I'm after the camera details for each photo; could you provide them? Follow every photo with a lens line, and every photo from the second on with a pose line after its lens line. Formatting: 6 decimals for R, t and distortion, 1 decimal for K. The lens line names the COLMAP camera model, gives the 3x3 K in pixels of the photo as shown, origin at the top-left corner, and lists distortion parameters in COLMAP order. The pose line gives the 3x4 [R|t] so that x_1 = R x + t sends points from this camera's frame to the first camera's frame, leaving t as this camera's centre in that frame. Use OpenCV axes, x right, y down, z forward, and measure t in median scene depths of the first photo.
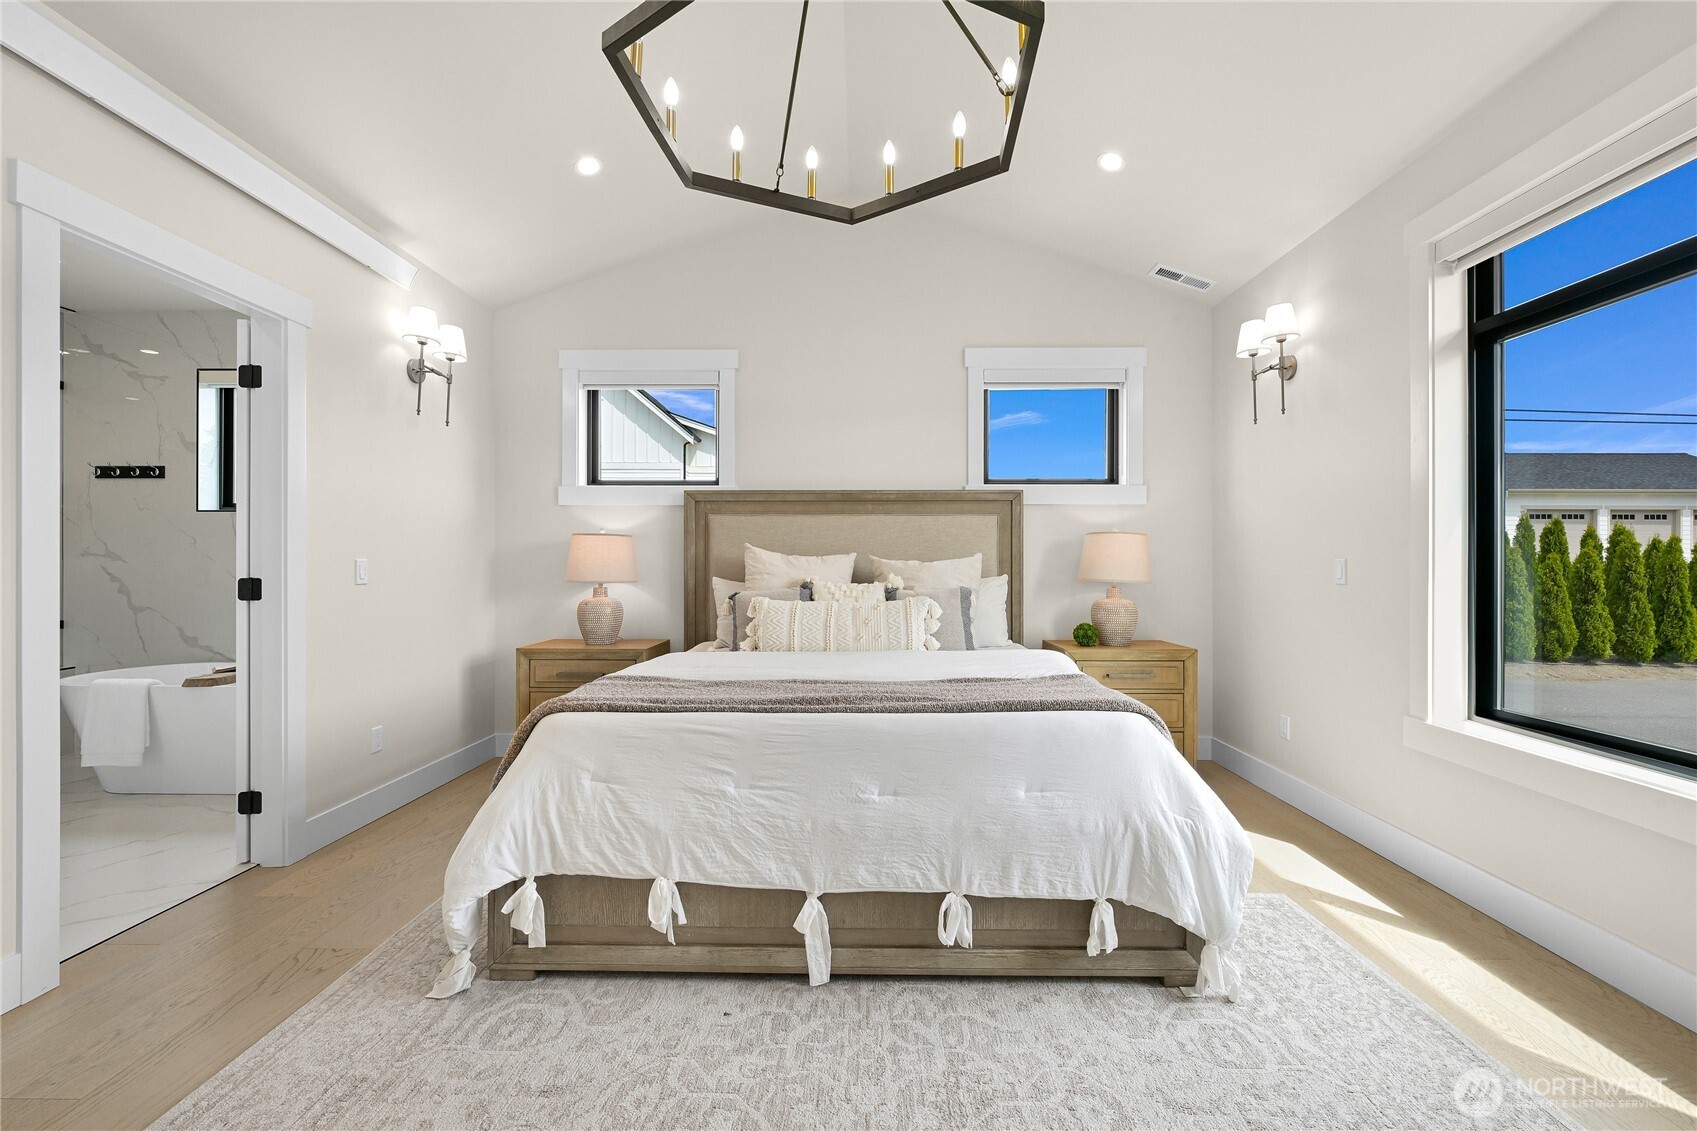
lens RADIAL K [[682.0, 0, 852.5], [0, 682.0, 563.5], [0, 0, 1]] dist [-0.001244, -0.000183]
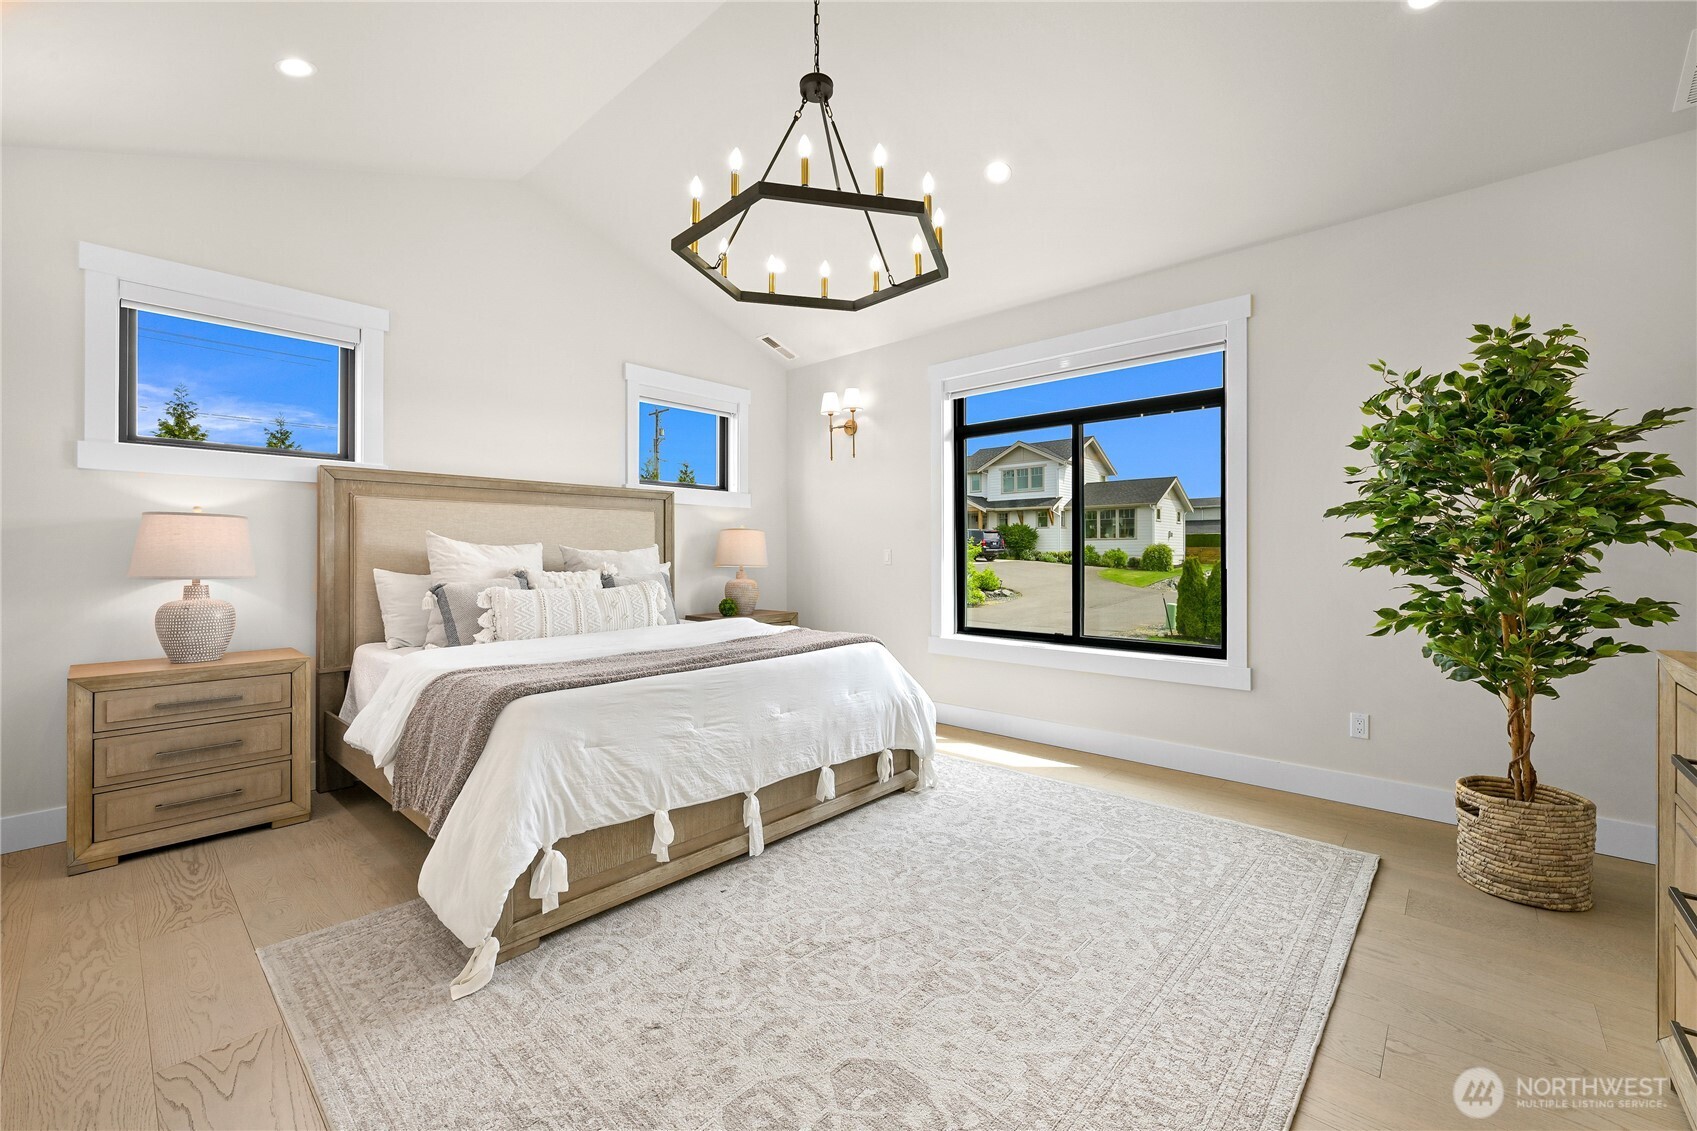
lens RADIAL K [[683.3, 0, 849.6], [0, 683.3, 551.2], [0, 0, 1]] dist [-0.000450, 0.000056]
pose [[0.661869, 0.000529, 0.749619, -0.939450], [0.001341, 0.999997, -0.001889, 0.000119], [-0.749618, 0.002256, 0.661867, -0.063693]]
